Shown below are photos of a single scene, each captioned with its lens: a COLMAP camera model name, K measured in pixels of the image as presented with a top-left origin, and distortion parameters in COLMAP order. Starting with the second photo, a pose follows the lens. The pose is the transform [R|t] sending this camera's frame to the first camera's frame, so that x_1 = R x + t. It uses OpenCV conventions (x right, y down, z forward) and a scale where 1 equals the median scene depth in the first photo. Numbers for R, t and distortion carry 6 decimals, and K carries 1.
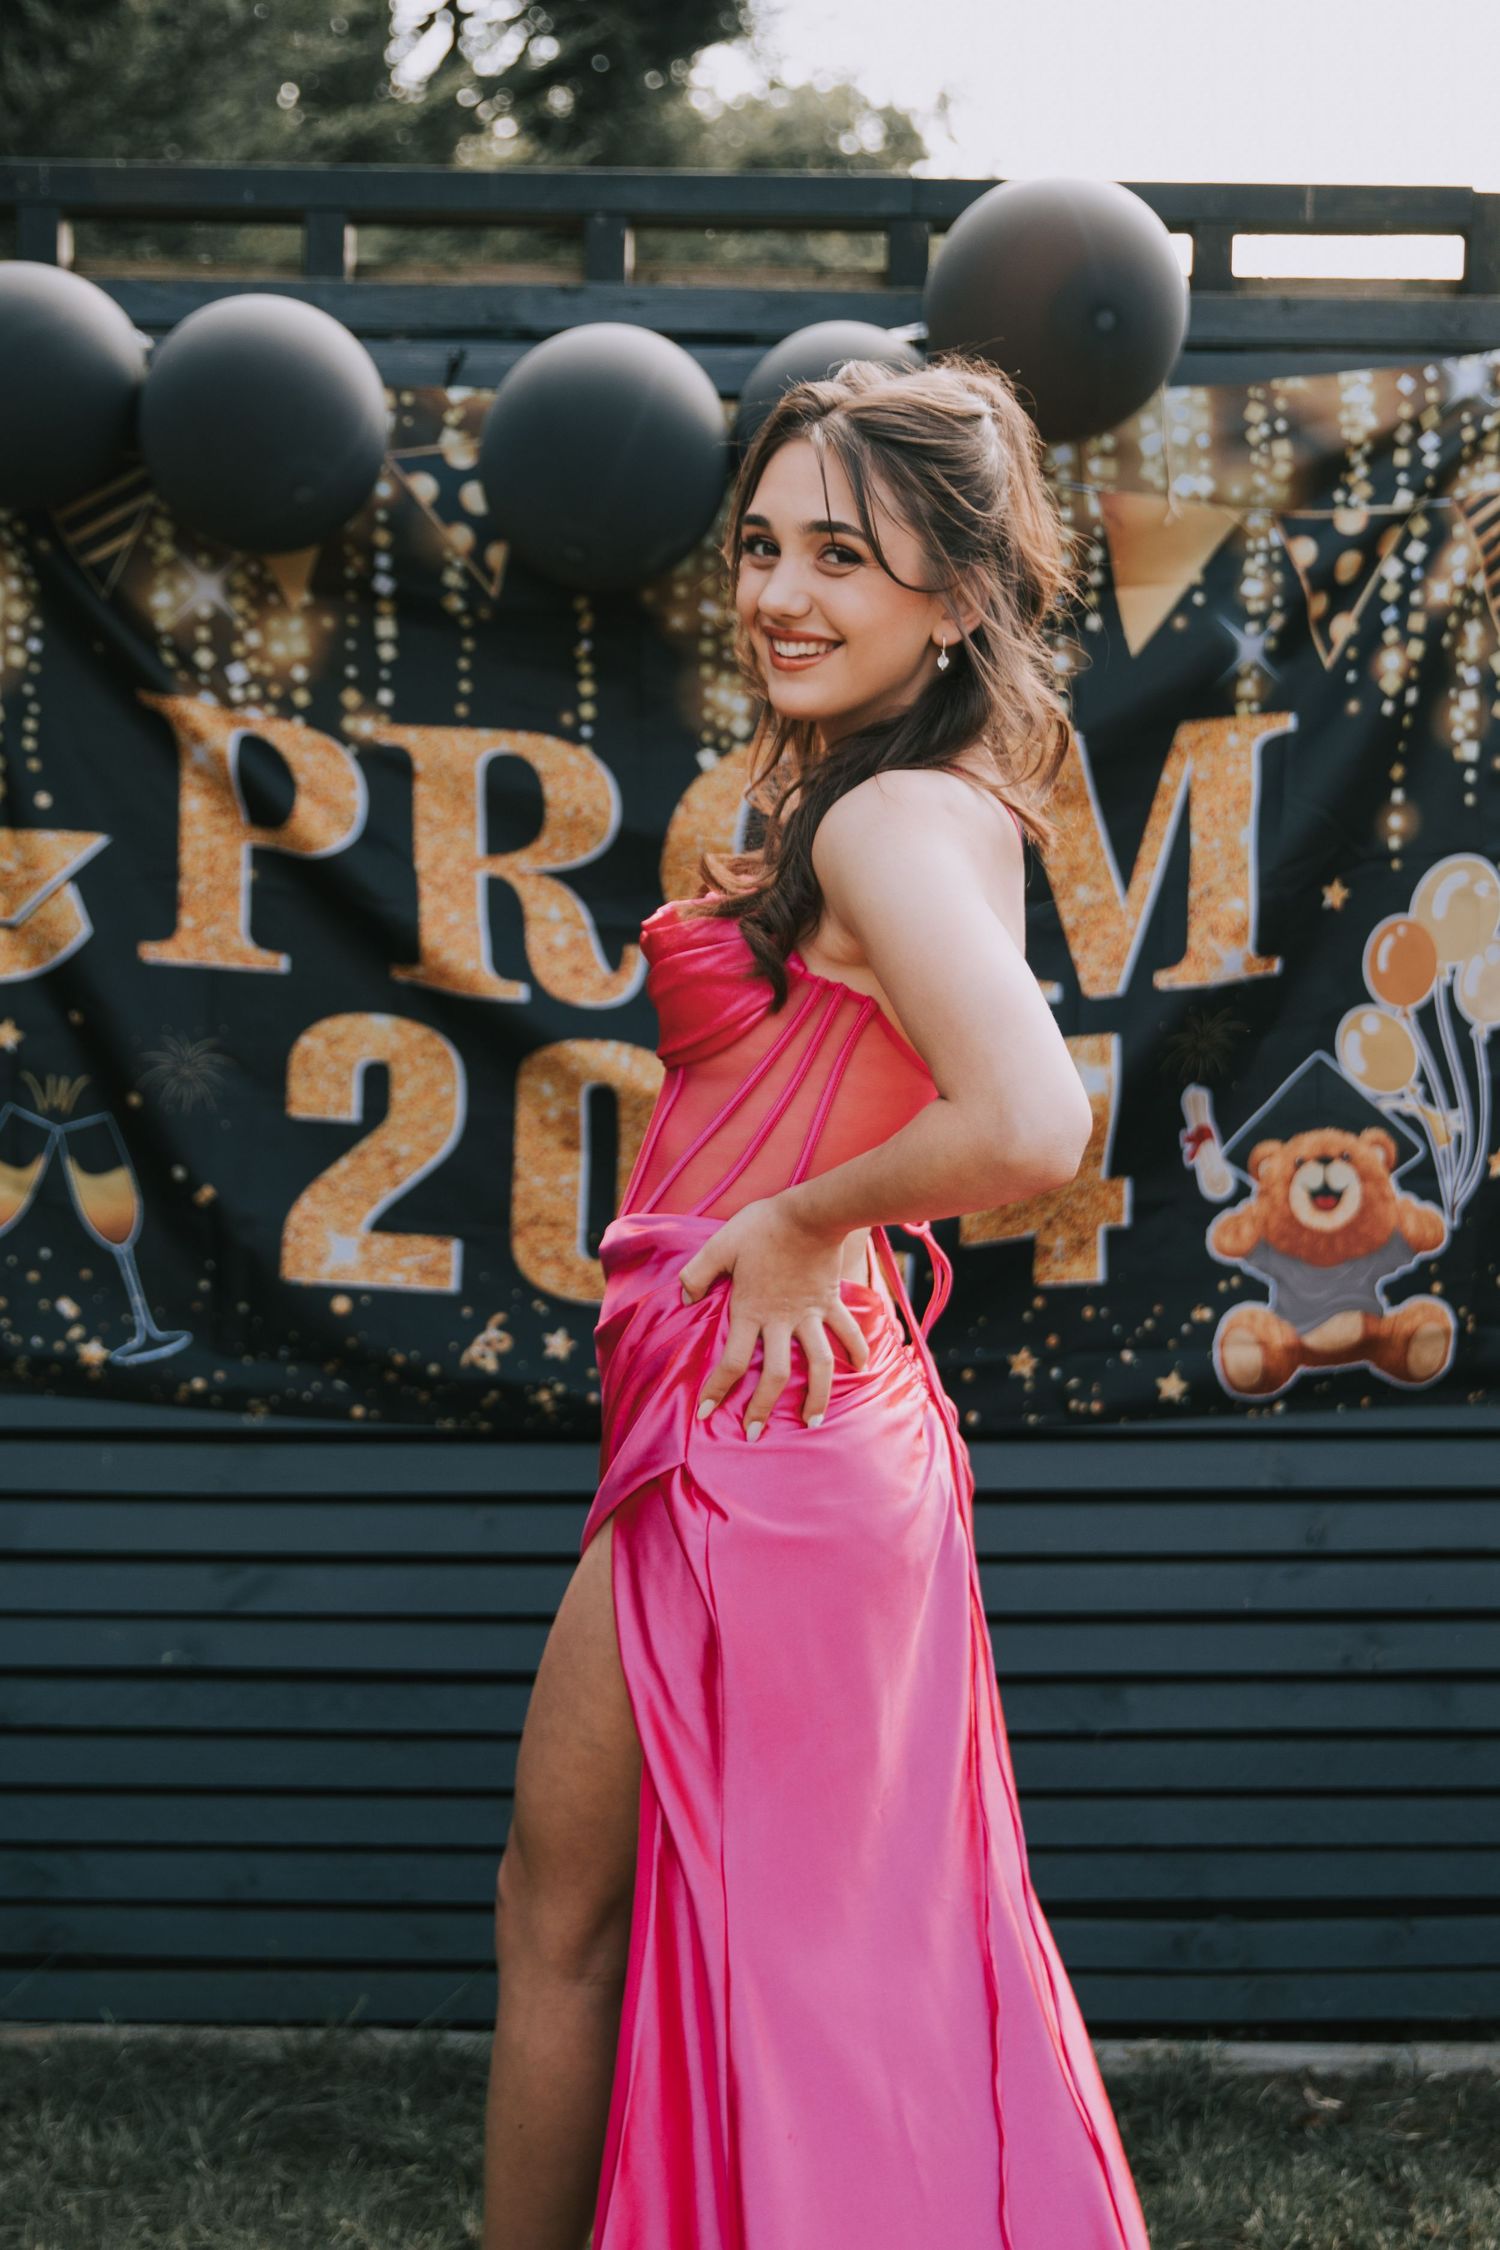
lens RADIAL K [[3473.1, 0, 708.2], [0, 3473.1, 1070.3], [0, 0, 1]] dist [0.069159, 0.000000]
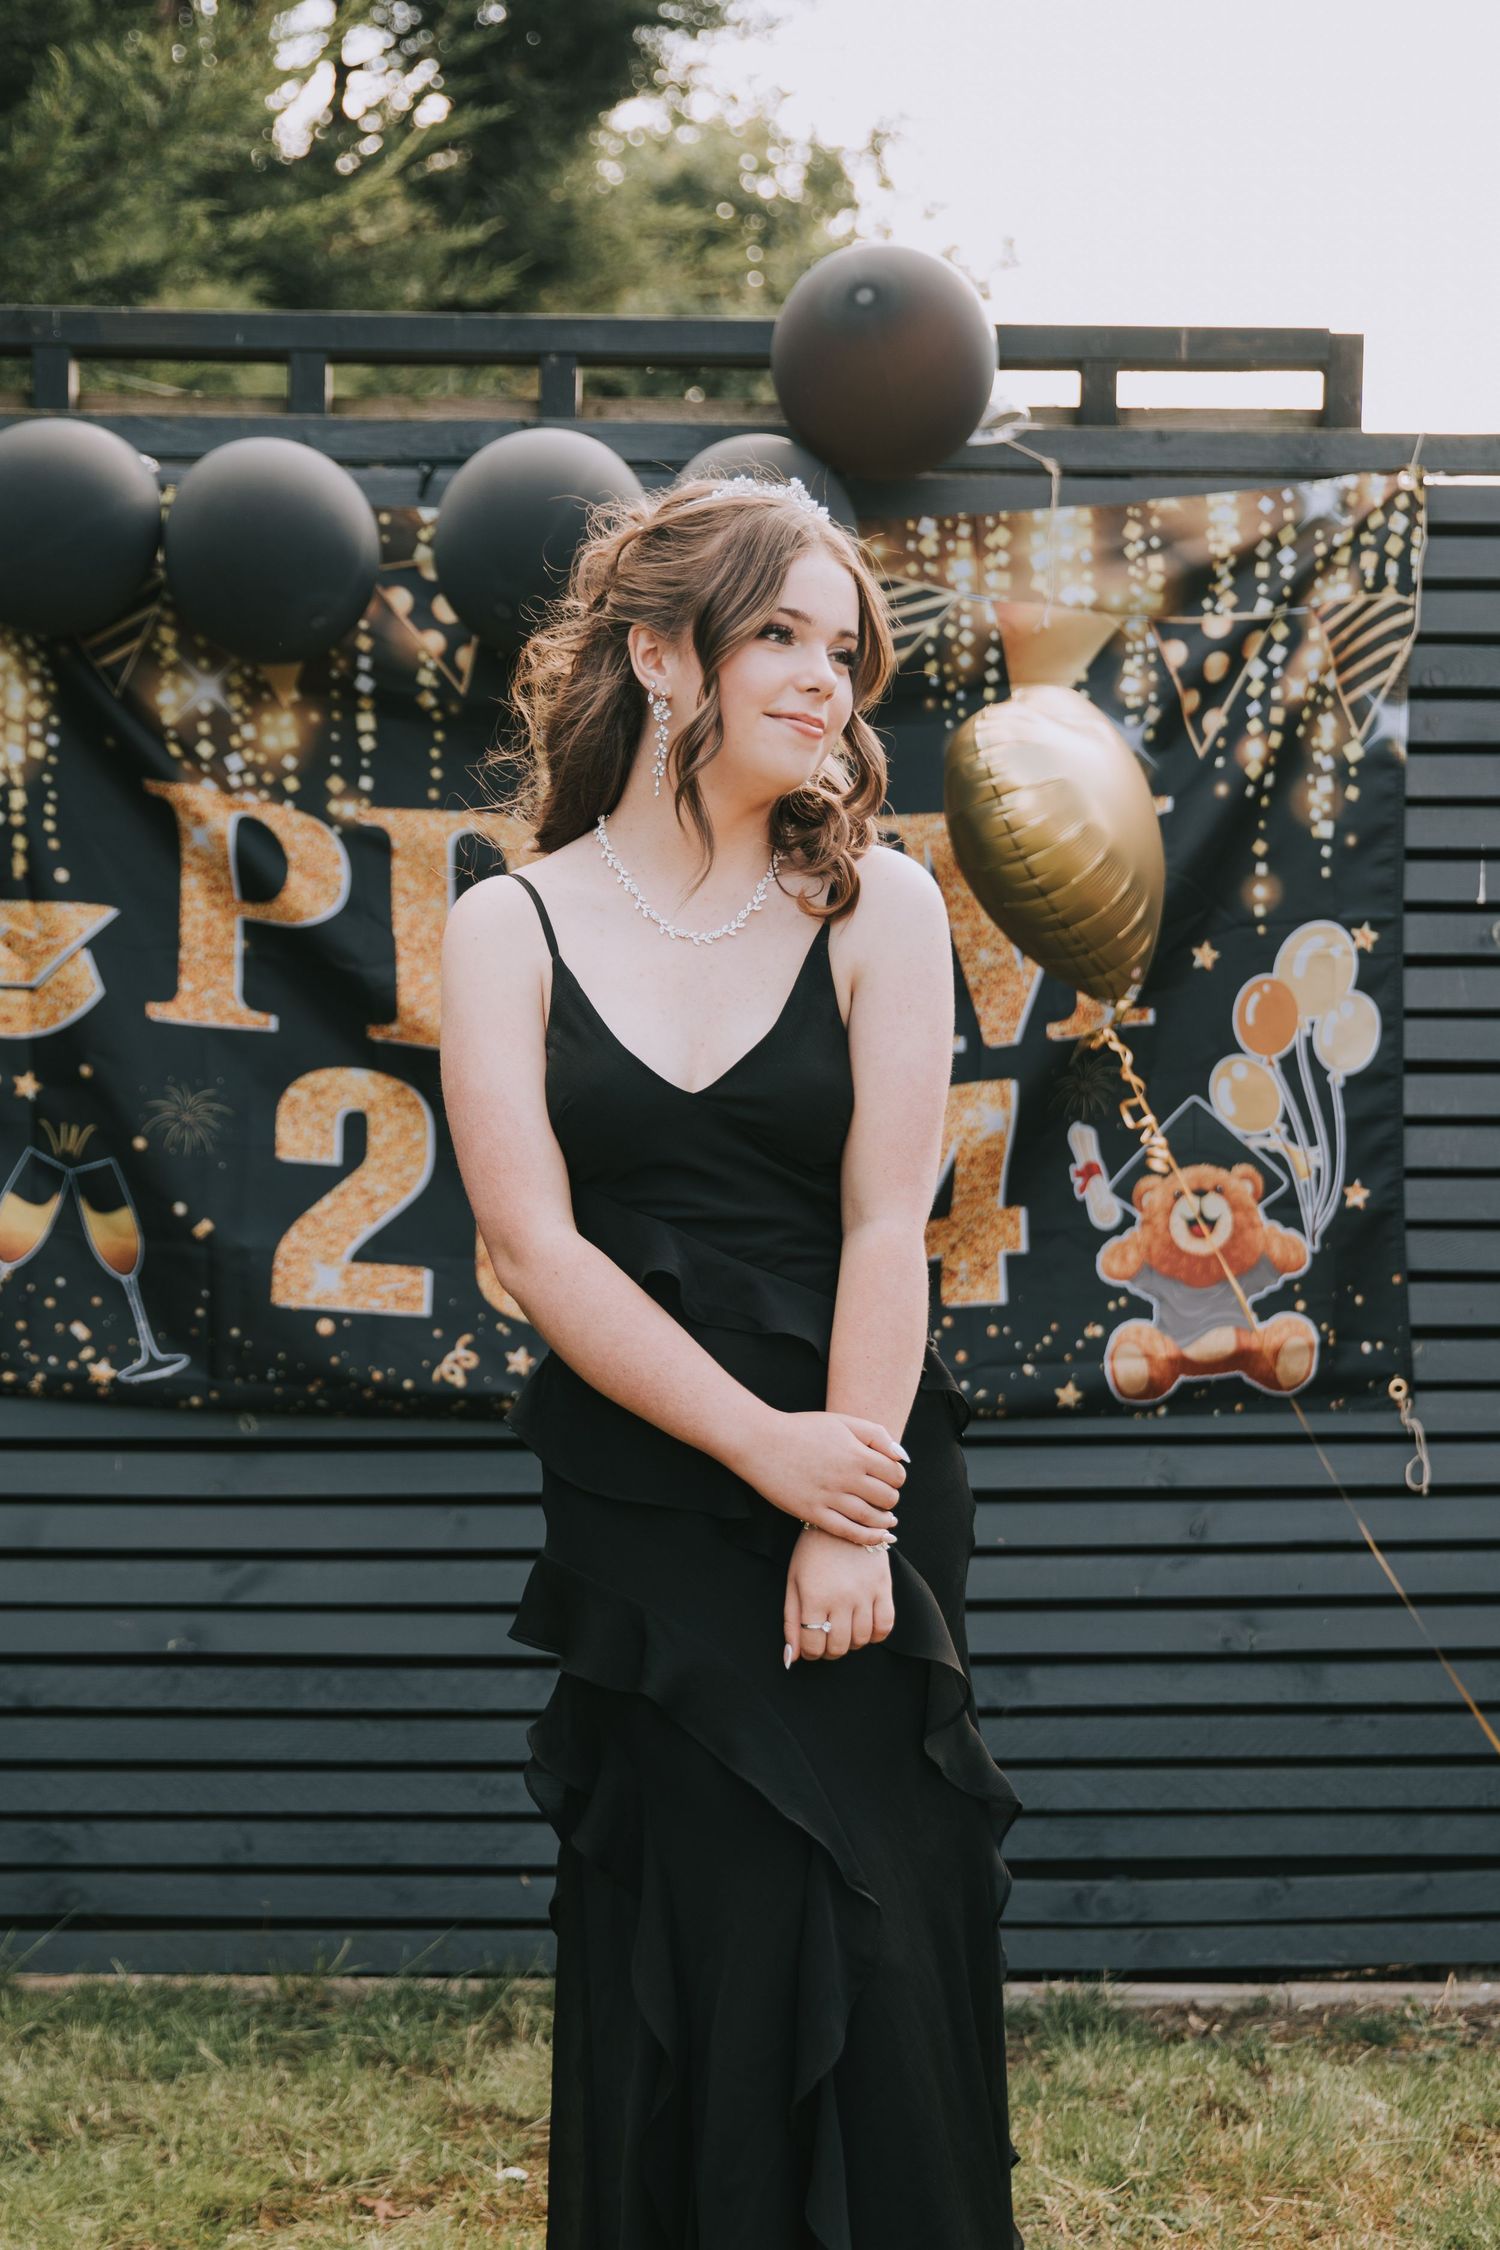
lens RADIAL K [[4204.4, 0, 696.0], [0, 4204.4, 1205.8], [0, 0, 1]] dist [0.139808, 0.000000]
pose [[0.999738, -0.005099, 0.022333, -0.016655], [0.005548, 0.999783, -0.020076, 0.056713], [-0.022226, 0.020195, 0.999549, -0.359963]]
